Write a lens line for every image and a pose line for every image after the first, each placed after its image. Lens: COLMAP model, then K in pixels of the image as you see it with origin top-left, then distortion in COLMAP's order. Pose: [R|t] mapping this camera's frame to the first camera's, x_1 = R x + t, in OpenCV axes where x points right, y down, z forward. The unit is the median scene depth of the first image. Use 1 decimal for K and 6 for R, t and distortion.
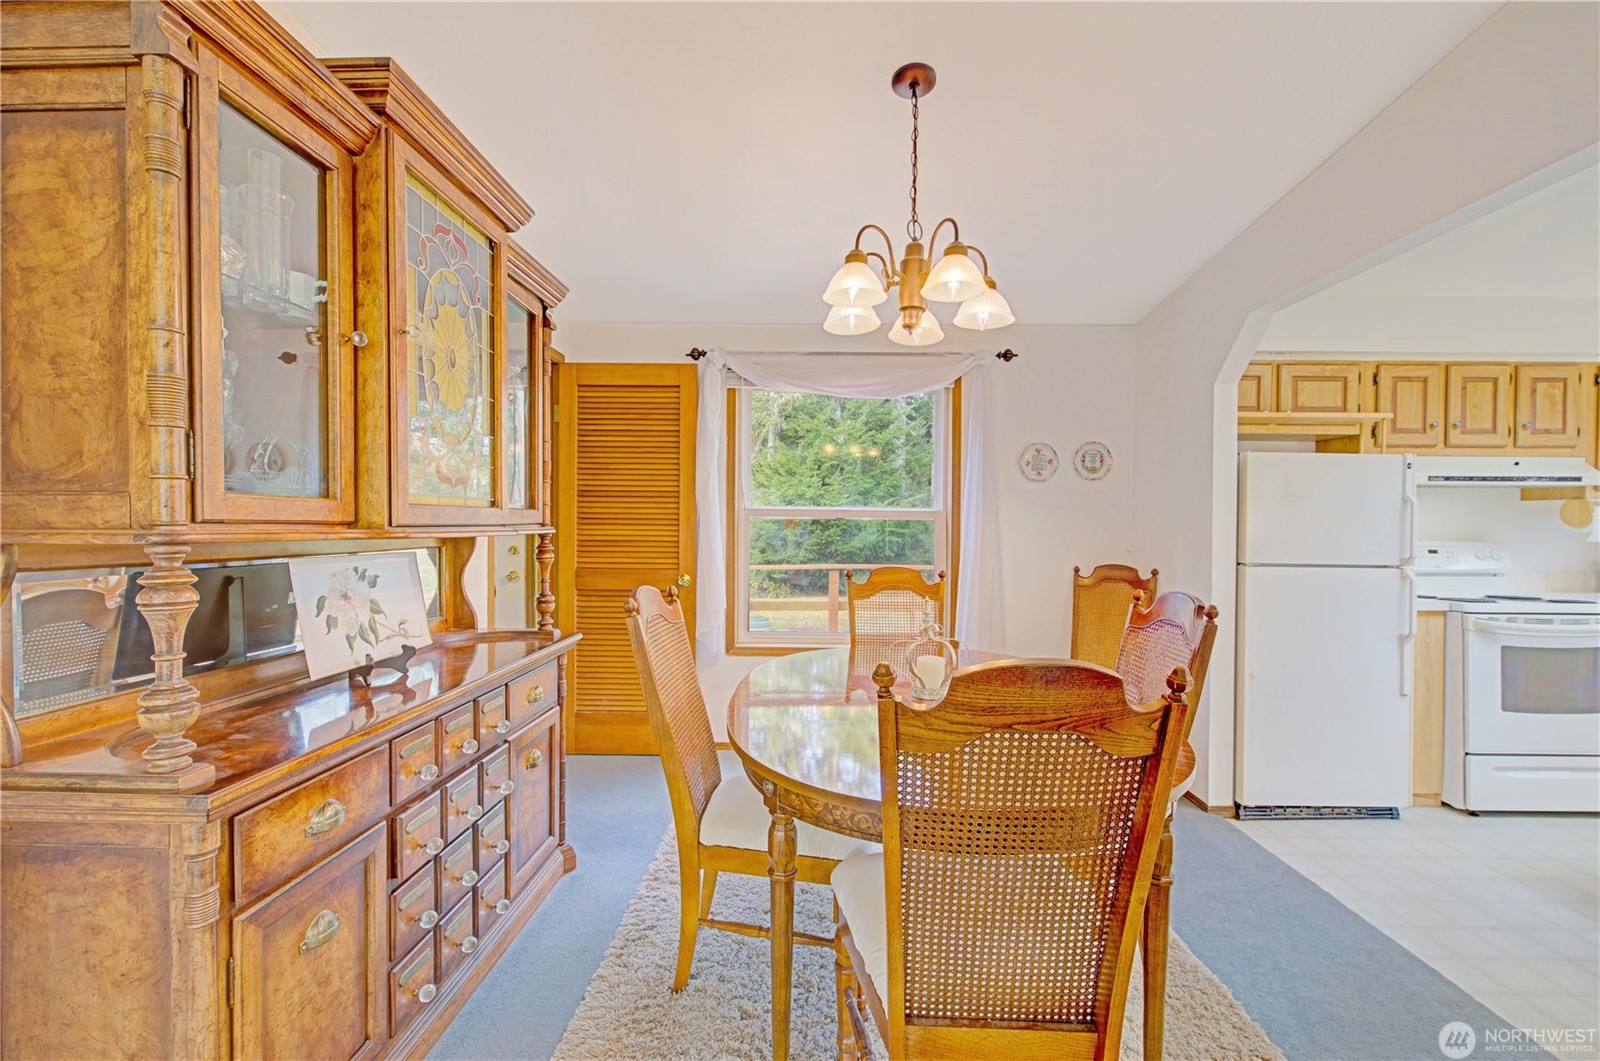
lens RADIAL K [[672.5, 0, 786.1], [0, 672.5, 540.0], [0, 0, 1]] dist [-0.009420, 0.002104]
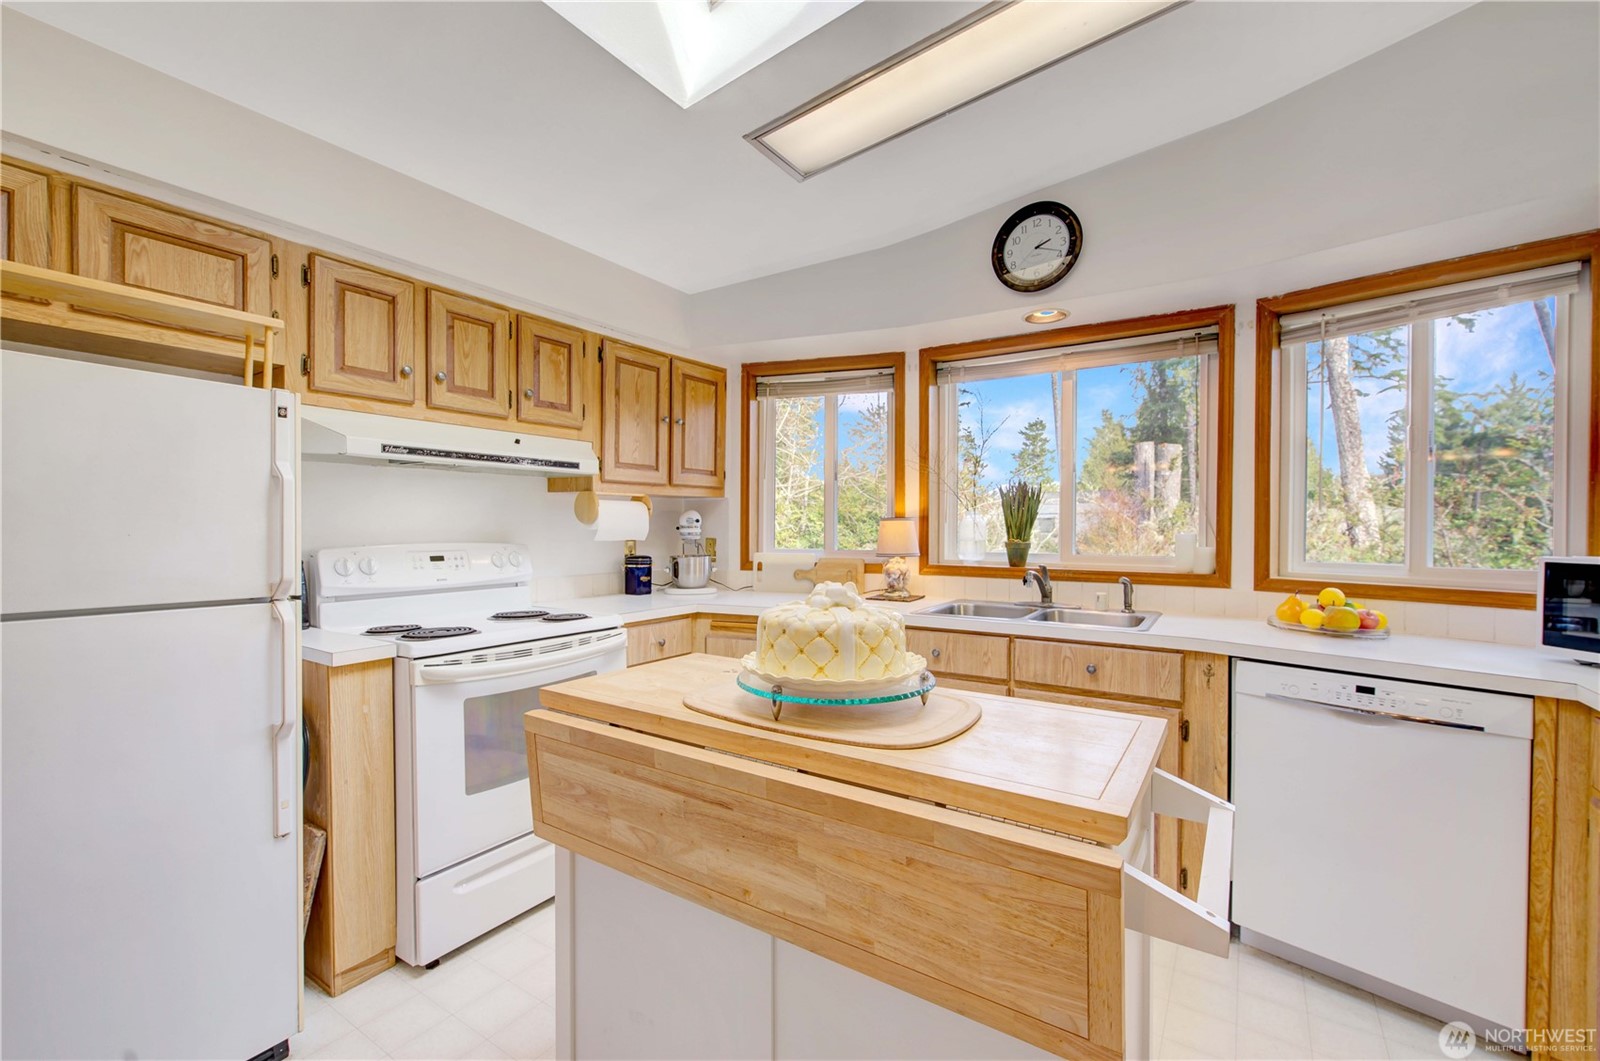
lens RADIAL K [[672.5, 0, 810.6], [0, 672.5, 531.9], [0, 0, 1]] dist [-0.009420, 0.002104]
pose [[0.525490, -0.010978, 0.850729, 0.611517], [0.012179, 0.999911, 0.005381, -0.010549], [-0.850713, 0.007533, 0.525577, 0.307436]]
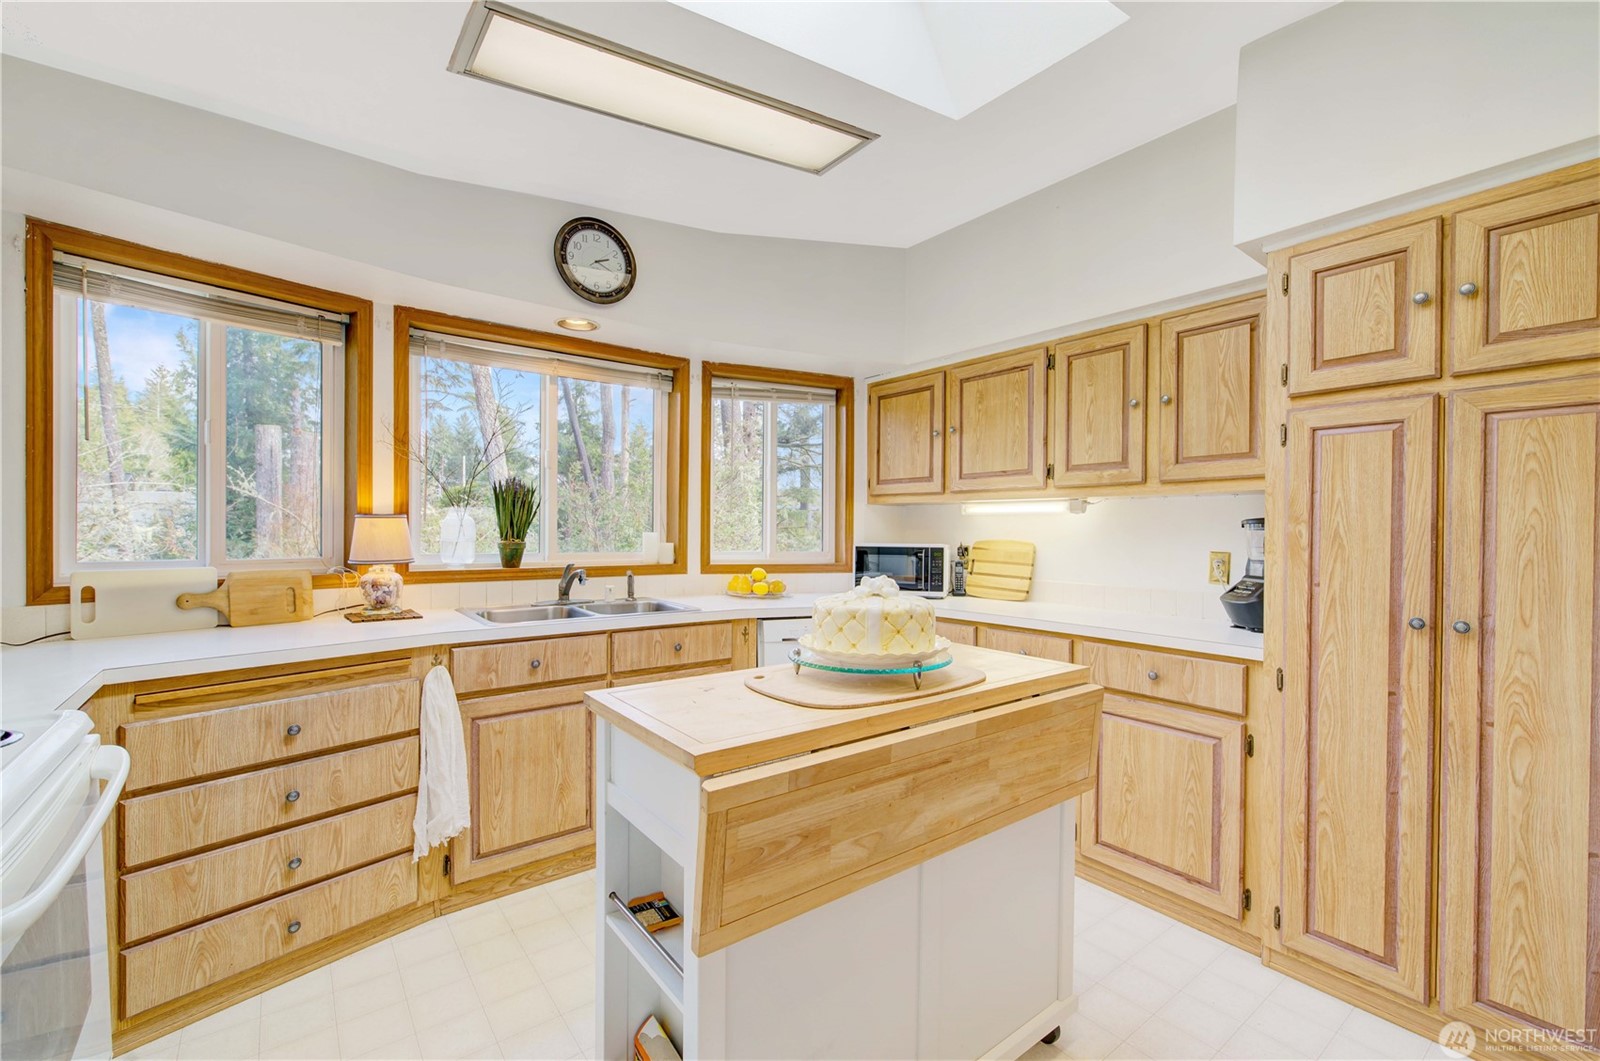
lens RADIAL K [[672.5, 0, 806.1], [0, 672.5, 534.4], [0, 0, 1]] dist [-0.009420, 0.002104]
pose [[-0.630323, -0.018393, 0.776115, 0.612623], [-0.001307, 0.999743, 0.022631, -0.019034], [-0.776332, 0.013251, -0.630185, 0.811656]]
